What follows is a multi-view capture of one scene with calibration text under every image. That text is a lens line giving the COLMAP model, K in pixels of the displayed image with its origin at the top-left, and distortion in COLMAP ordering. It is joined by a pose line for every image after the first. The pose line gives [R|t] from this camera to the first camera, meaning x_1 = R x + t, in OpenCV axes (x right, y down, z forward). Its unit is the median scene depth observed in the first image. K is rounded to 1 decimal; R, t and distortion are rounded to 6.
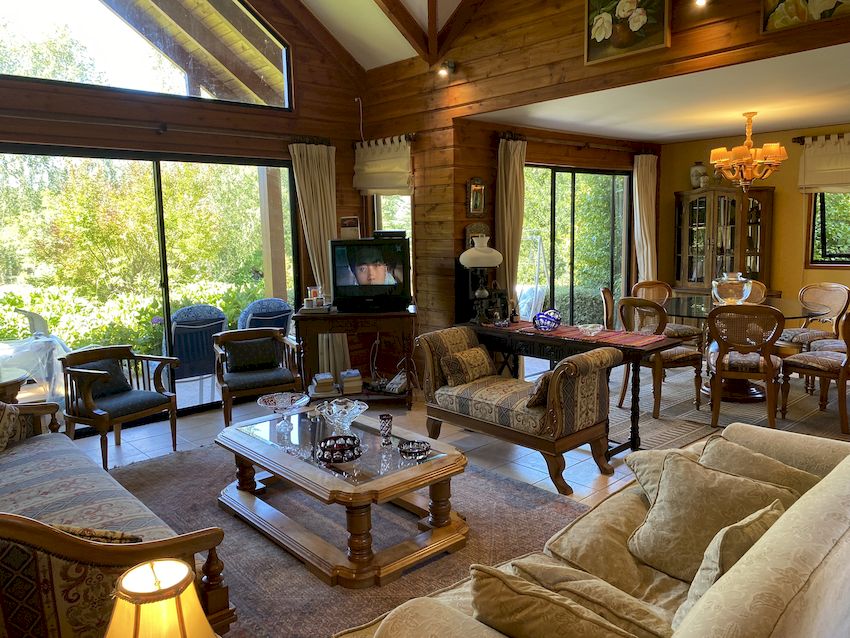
lens RADIAL K [[648.0, 0, 423.7], [0, 648.0, 318.5], [0, 0, 1]] dist [0.030821, -0.026520]
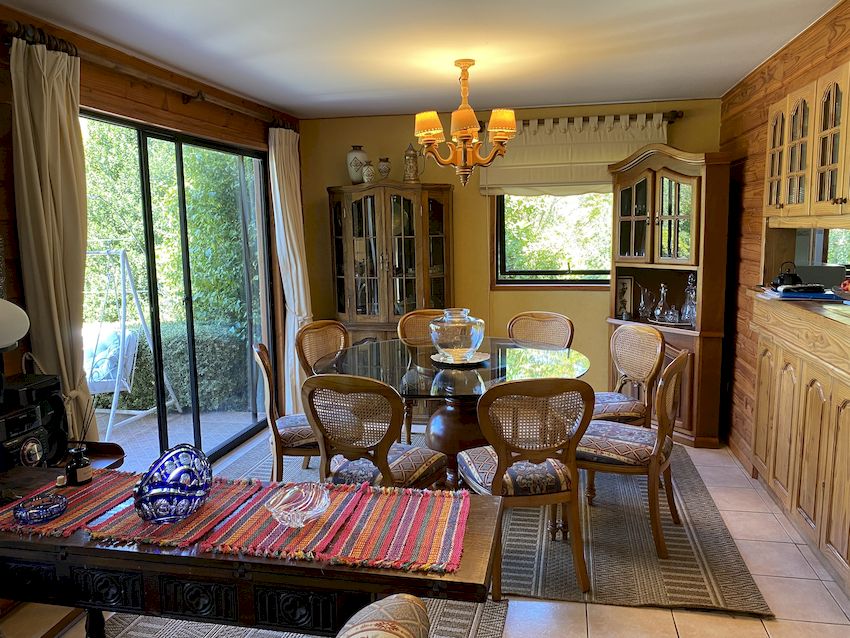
lens RADIAL K [[648.0, 0, 425.9], [0, 648.0, 320.9], [0, 0, 1]] dist [0.030821, -0.026520]
pose [[0.815657, -0.072242, 0.574008, 0.066581], [0.076972, 0.996903, 0.016090, -0.059230], [-0.573393, 0.031058, 0.818691, 0.407164]]
